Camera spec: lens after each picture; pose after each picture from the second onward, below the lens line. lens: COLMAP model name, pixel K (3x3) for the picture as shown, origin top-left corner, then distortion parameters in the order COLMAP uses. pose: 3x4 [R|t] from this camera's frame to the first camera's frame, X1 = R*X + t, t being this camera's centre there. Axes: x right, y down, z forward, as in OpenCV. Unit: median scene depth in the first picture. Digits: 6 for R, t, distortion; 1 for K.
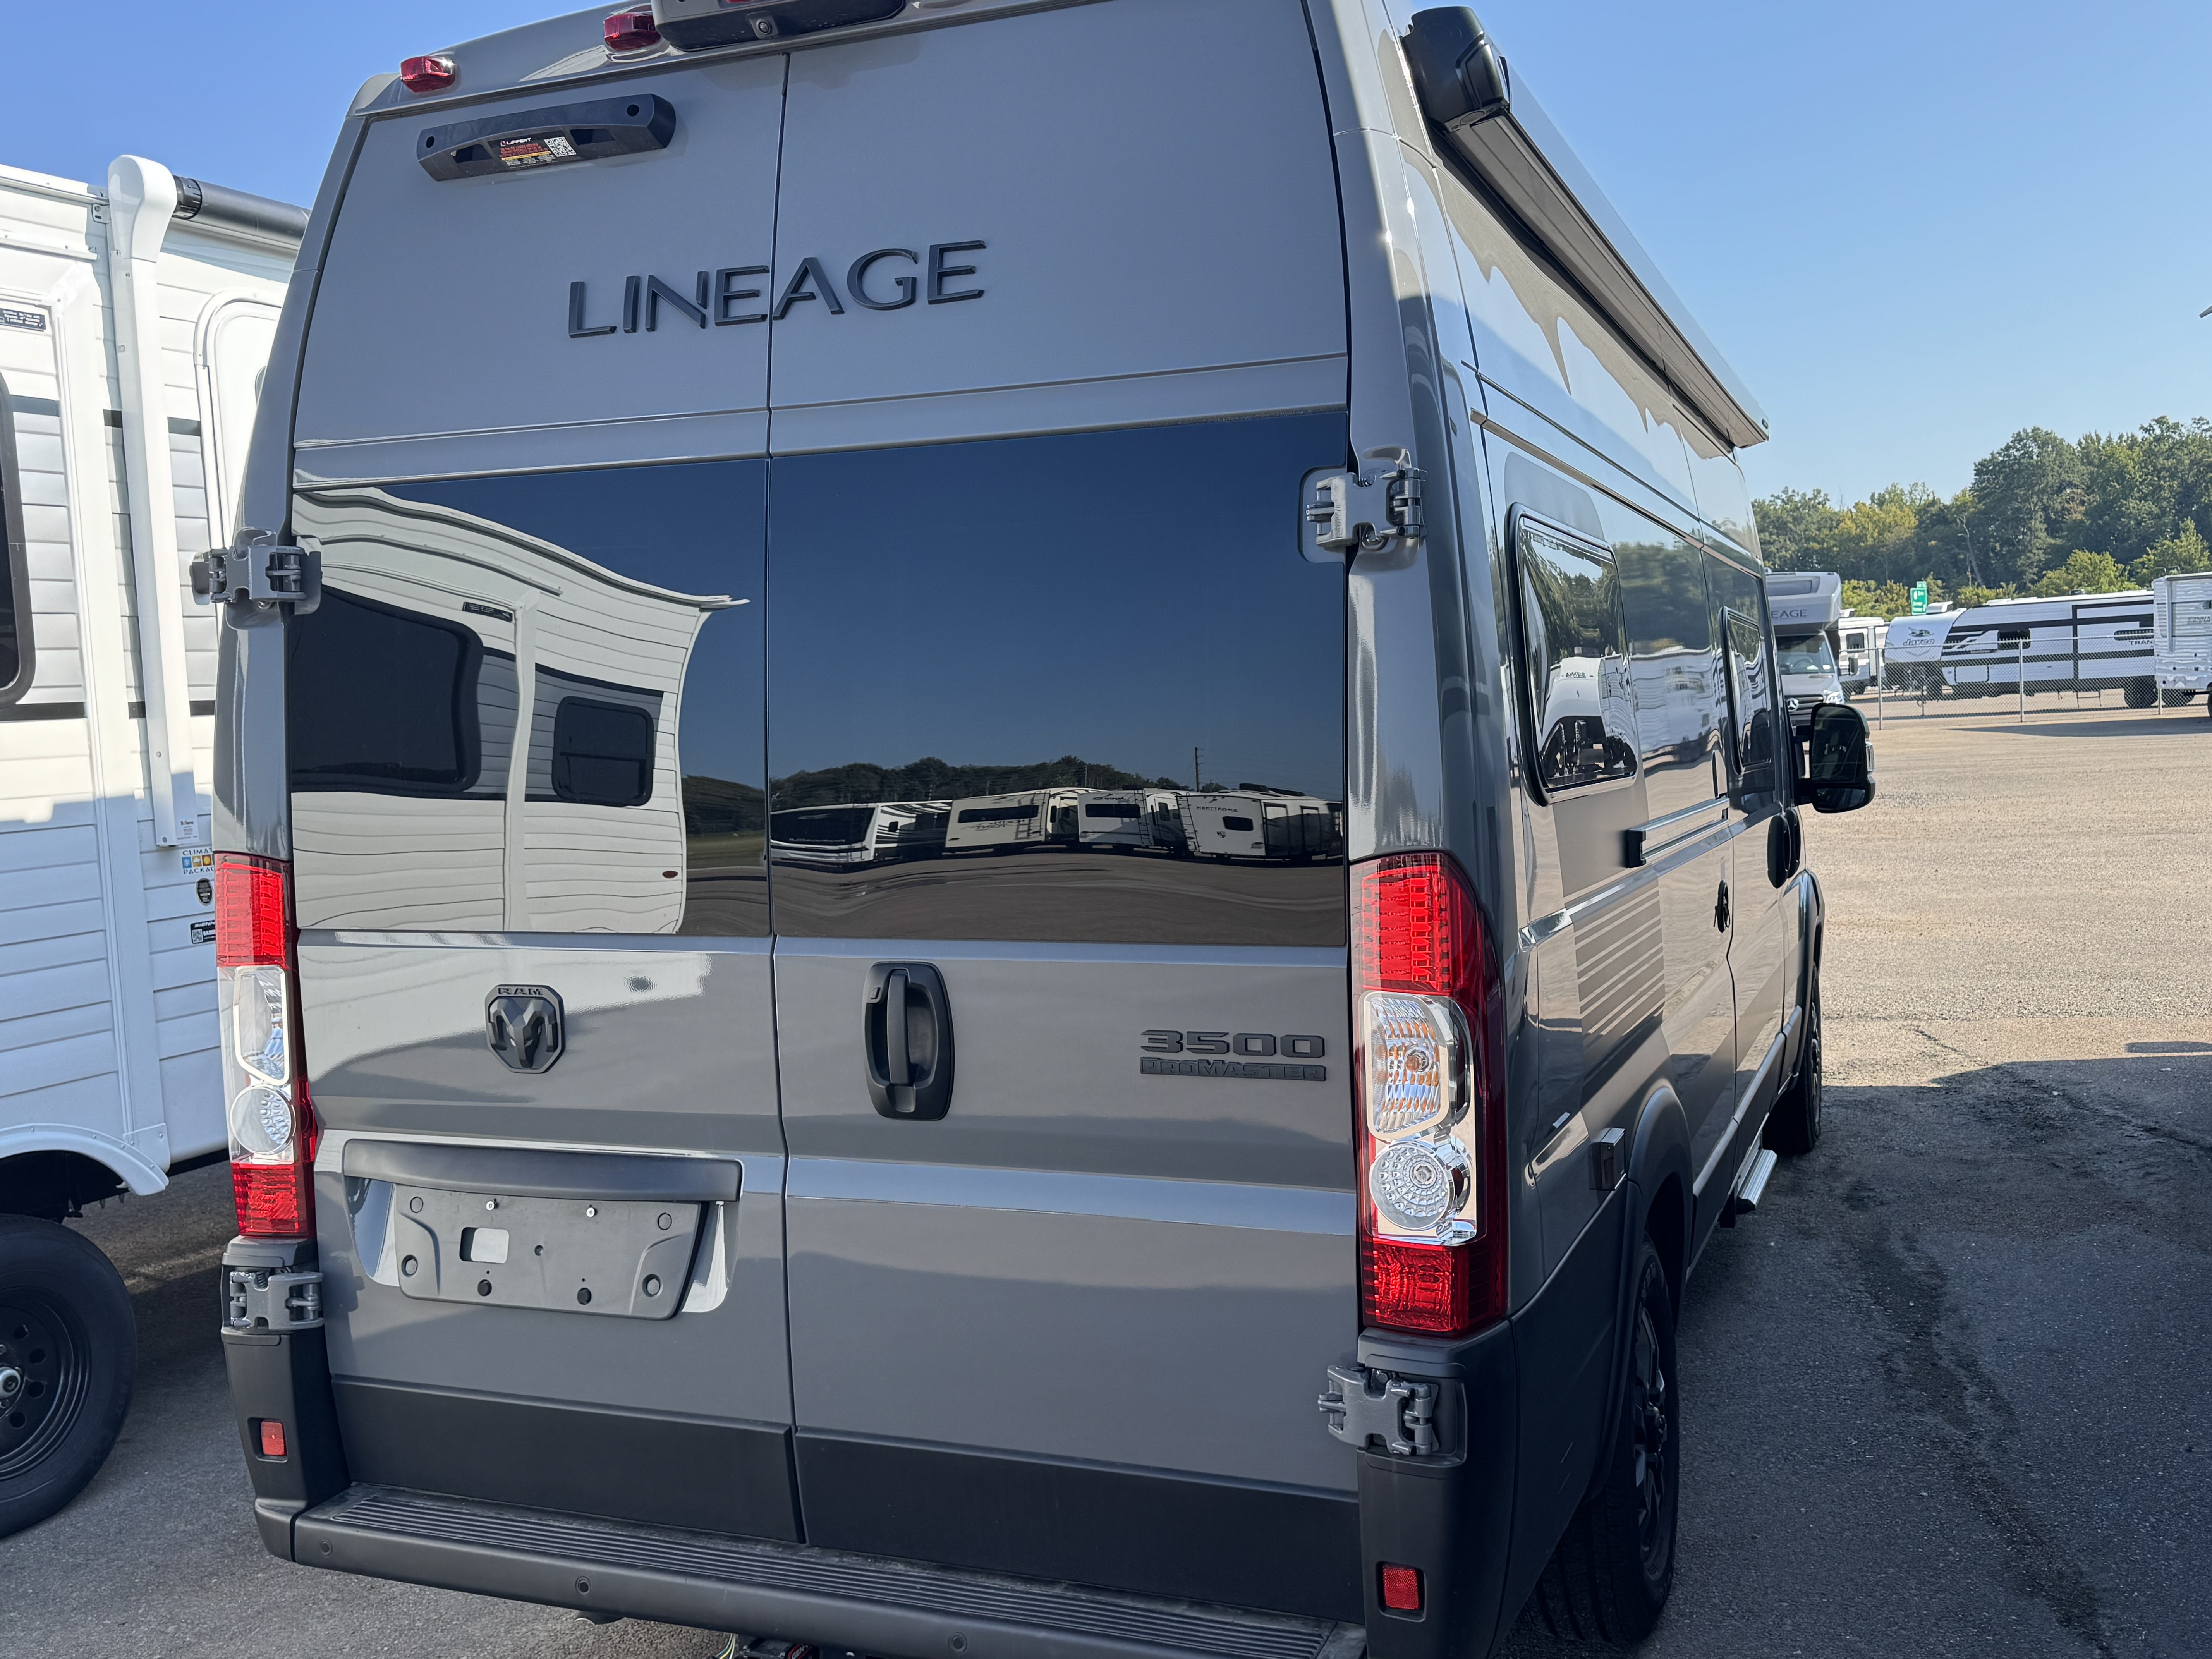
lens RADIAL K [[2100.2, 0, 1109.4], [0, 2100.2, 840.6], [0, 0, 1]] dist [0.055527, 0.000000]
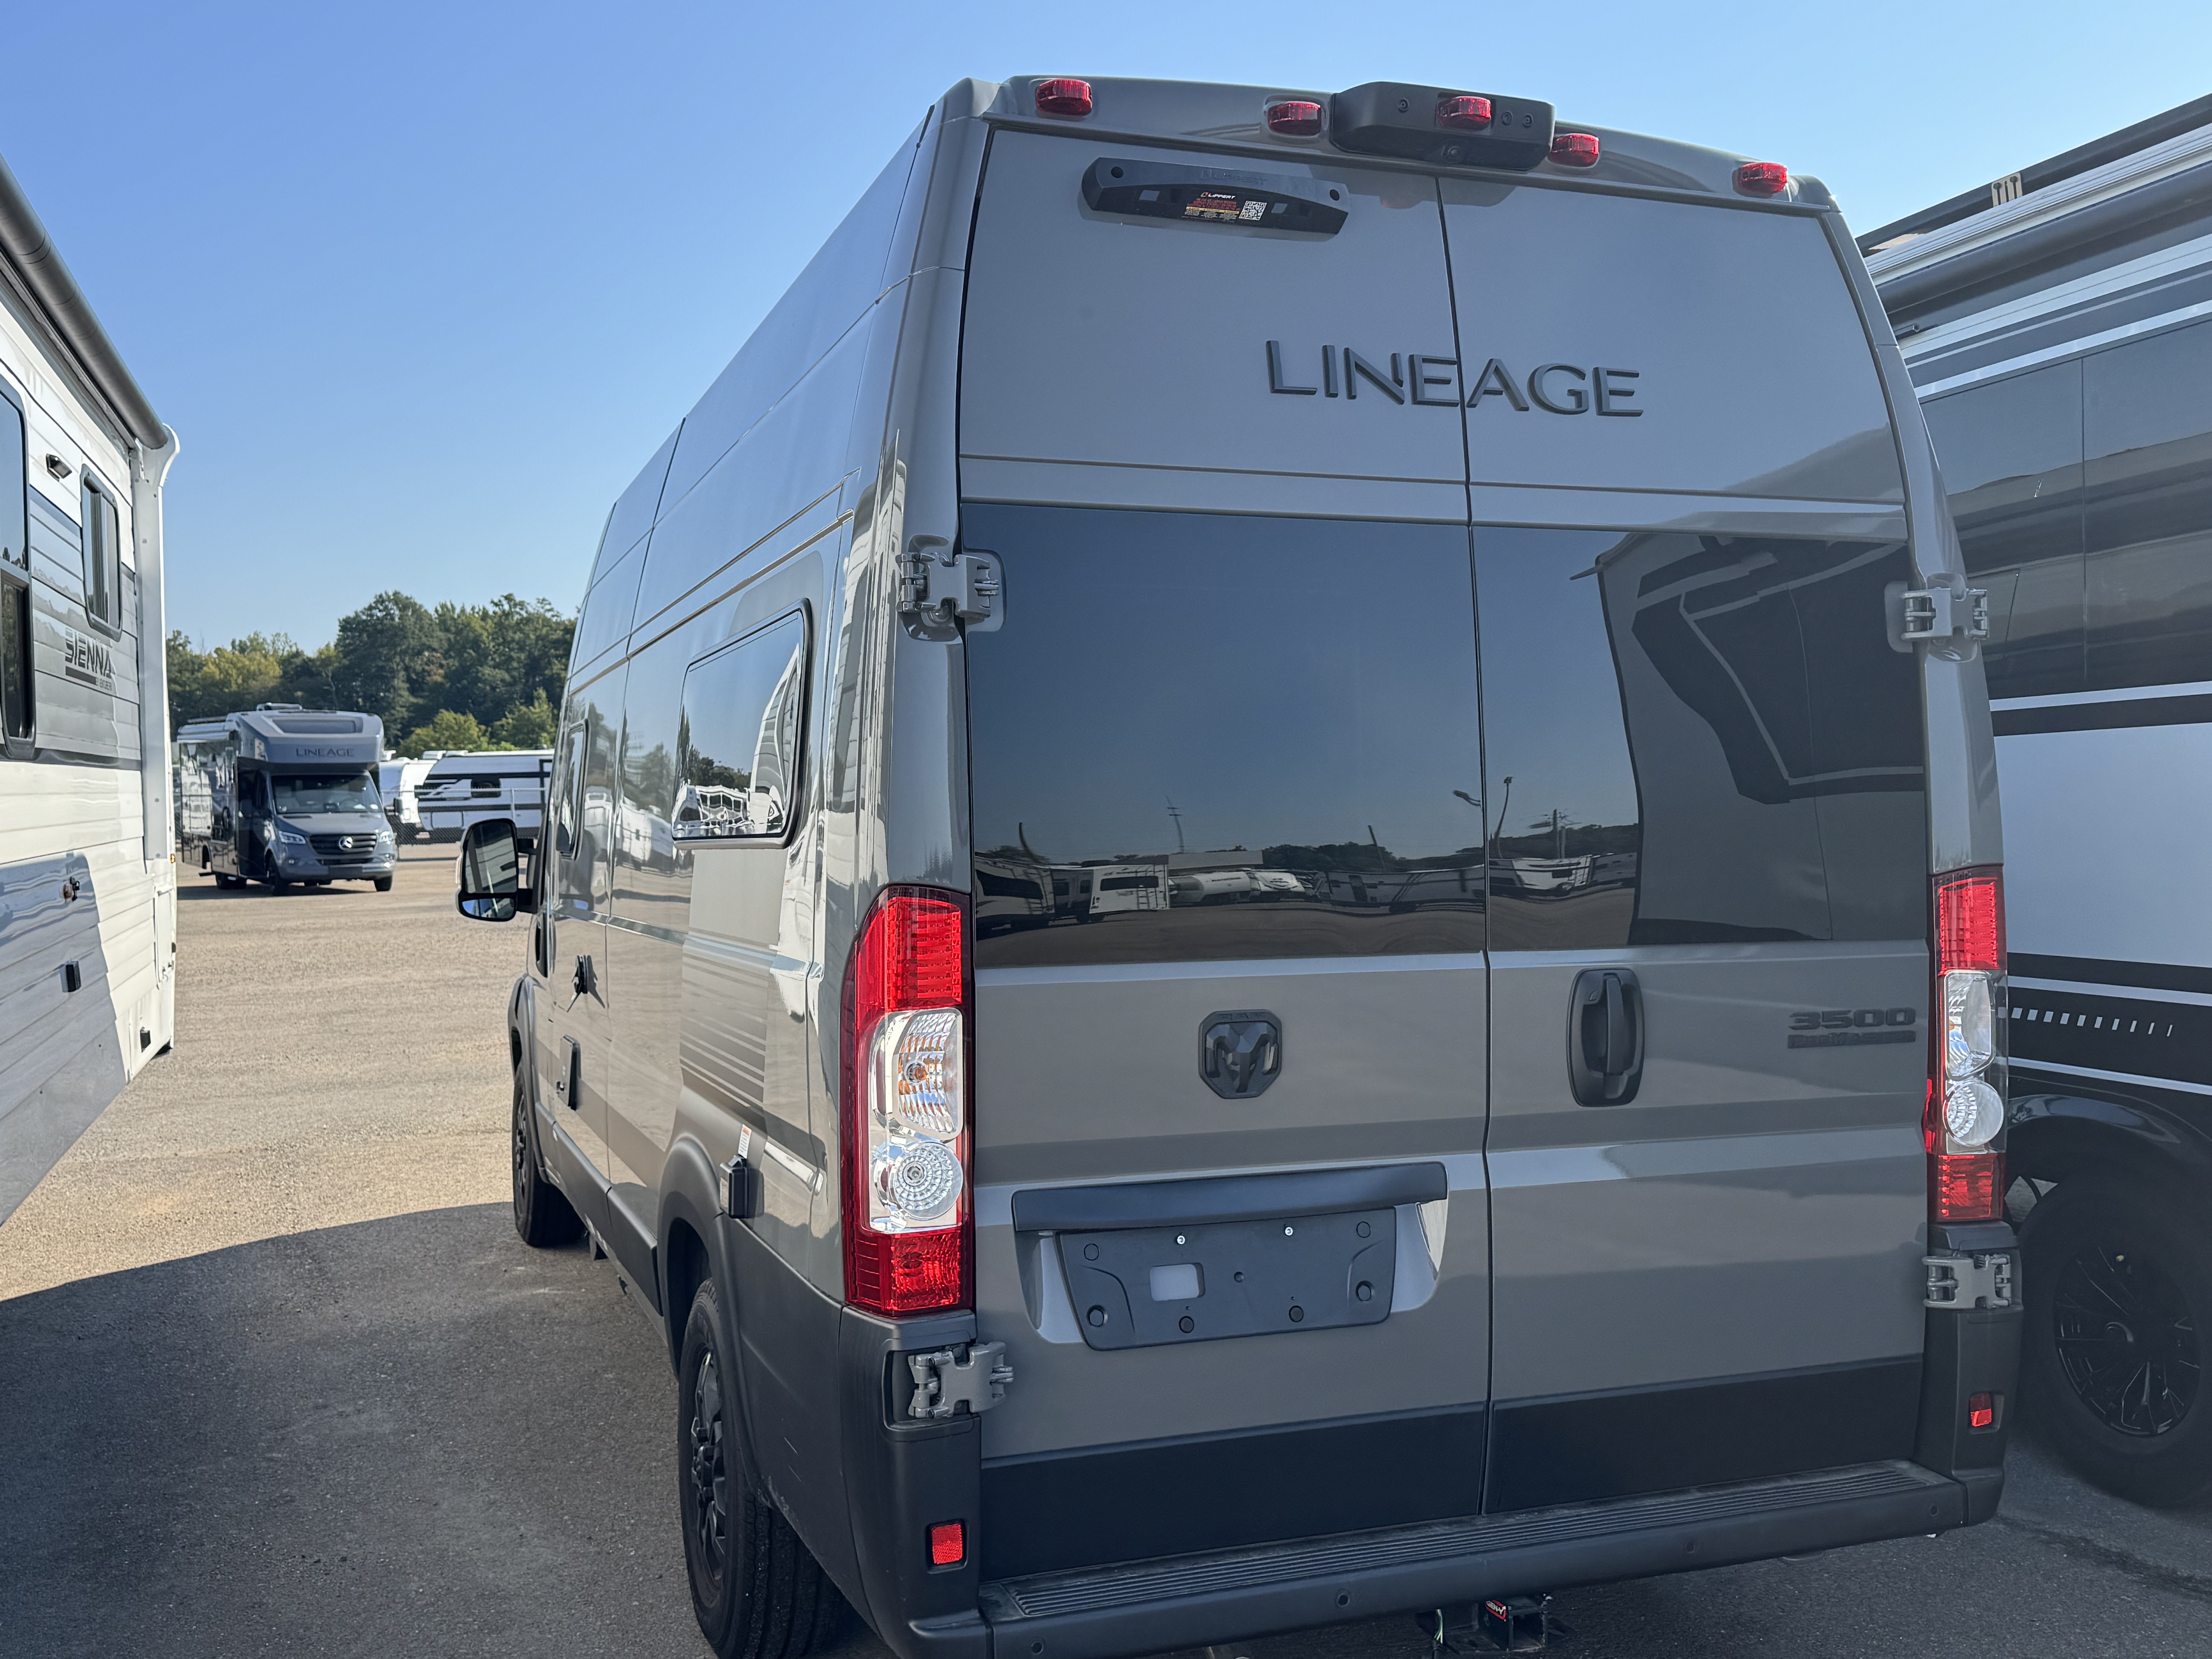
lens RADIAL K [[2100.2, 0, 1102.3], [0, 2100.2, 837.6], [0, 0, 1]] dist [0.055527, 0.000000]
pose [[0.744393, 0.017260, 0.667519, -1.039813], [0.030414, 0.997752, -0.059716, 0.044642], [-0.667049, 0.064754, 0.742194, 0.301586]]
